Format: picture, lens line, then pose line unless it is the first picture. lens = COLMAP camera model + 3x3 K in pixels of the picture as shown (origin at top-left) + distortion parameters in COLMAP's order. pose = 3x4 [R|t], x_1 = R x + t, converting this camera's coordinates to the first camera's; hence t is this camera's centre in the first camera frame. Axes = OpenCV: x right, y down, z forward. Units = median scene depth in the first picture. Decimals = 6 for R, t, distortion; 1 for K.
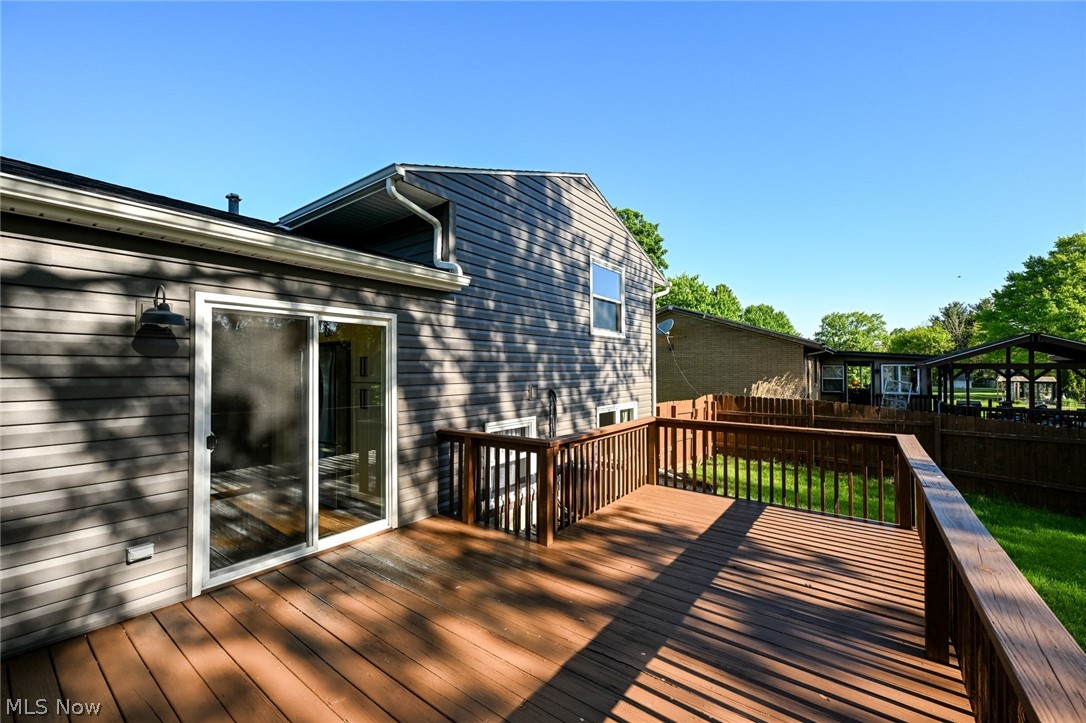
lens RADIAL K [[436.5, 0, 539.8], [0, 436.5, 365.4], [0, 0, 1]] dist [0.001483, -0.000422]
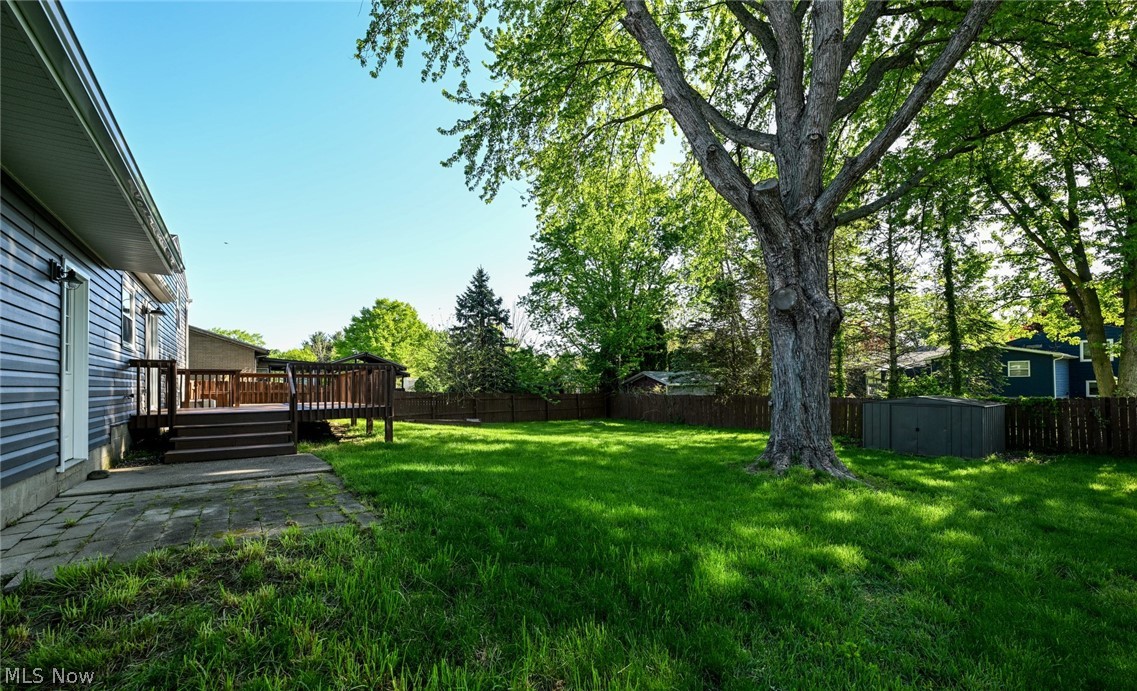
lens RADIAL K [[444.6, 0, 566.5], [0, 444.6, 379.5], [0, 0, 1]] dist [-0.005880, 0.000329]
pose [[0.292885, 0.010235, 0.956093, -1.316152], [0.000966, 0.999939, -0.011000, 0.179036], [-0.956147, 0.004145, 0.292857, -1.146047]]
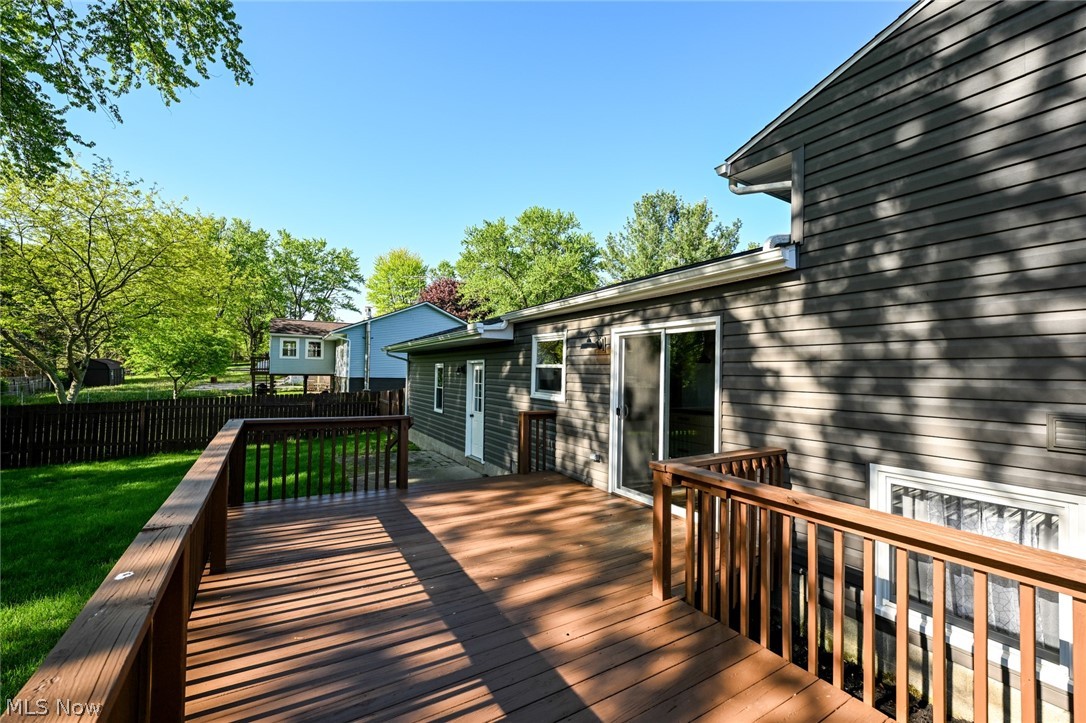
lens RADIAL K [[436.5, 0, 536.1], [0, 436.5, 361.4], [0, 0, 1]] dist [0.001483, -0.000422]
pose [[-0.378859, -0.031980, -0.924902, 0.524571], [-0.013084, 0.999488, -0.029200, 0.014137], [0.925362, 0.001039, -0.379084, 0.700001]]
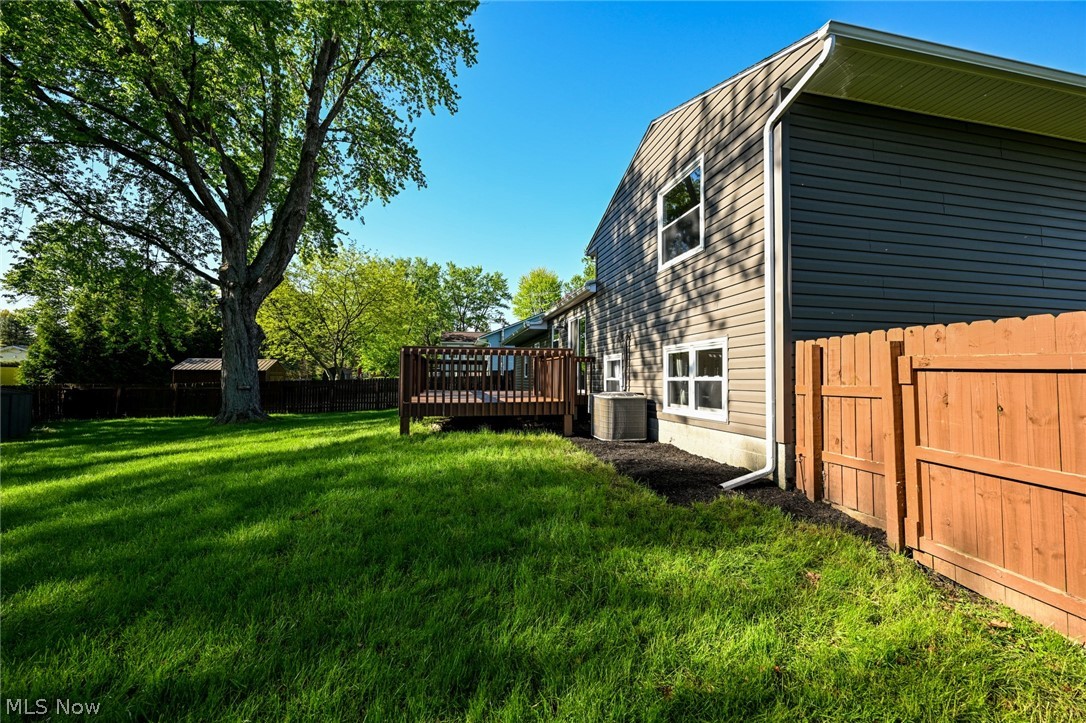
lens RADIAL K [[436.5, 0, 546.1], [0, 436.5, 366.4], [0, 0, 1]] dist [0.001483, -0.000422]
pose [[-0.649919, -0.024372, -0.759613, 1.260789], [0.004085, 0.999359, -0.035560, 0.231996], [0.759993, -0.026214, -0.649403, 1.768346]]
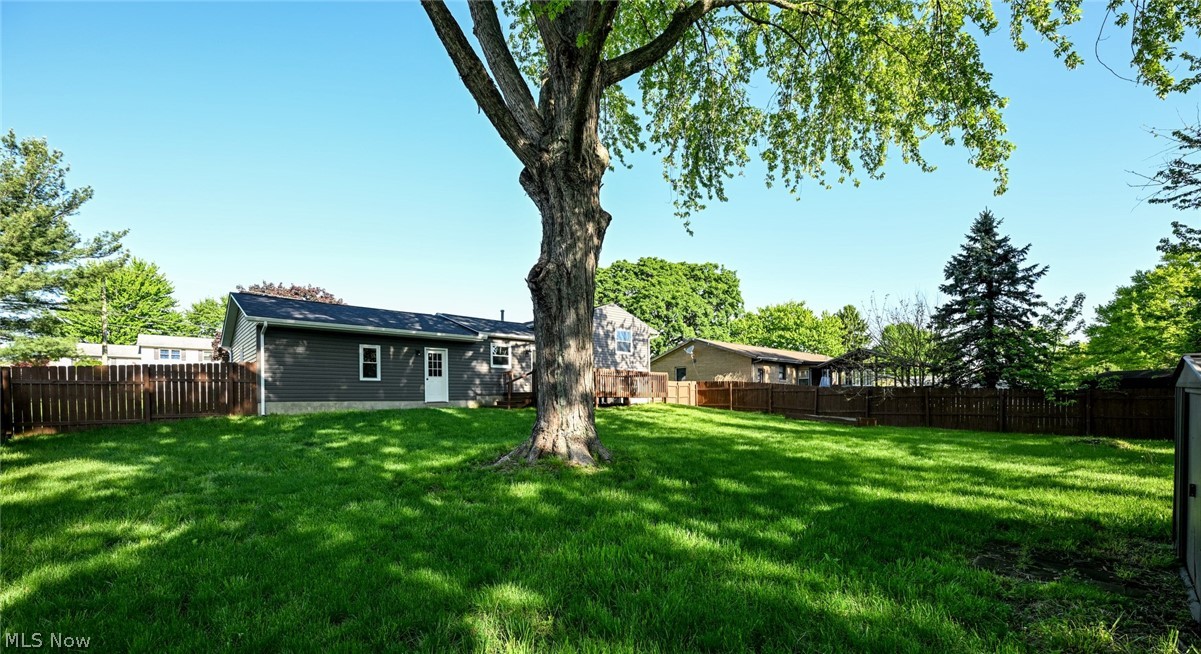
lens RADIAL K [[468.1, 0, 603.2], [0, 468.1, 398.4], [0, 0, 1]] dist [-0.009072, 0.000119]
pose [[0.984412, -0.008748, -0.175660, 0.761170], [0.010293, 0.999916, 0.007883, 0.285507], [0.175576, -0.009568, 0.984419, -2.872986]]
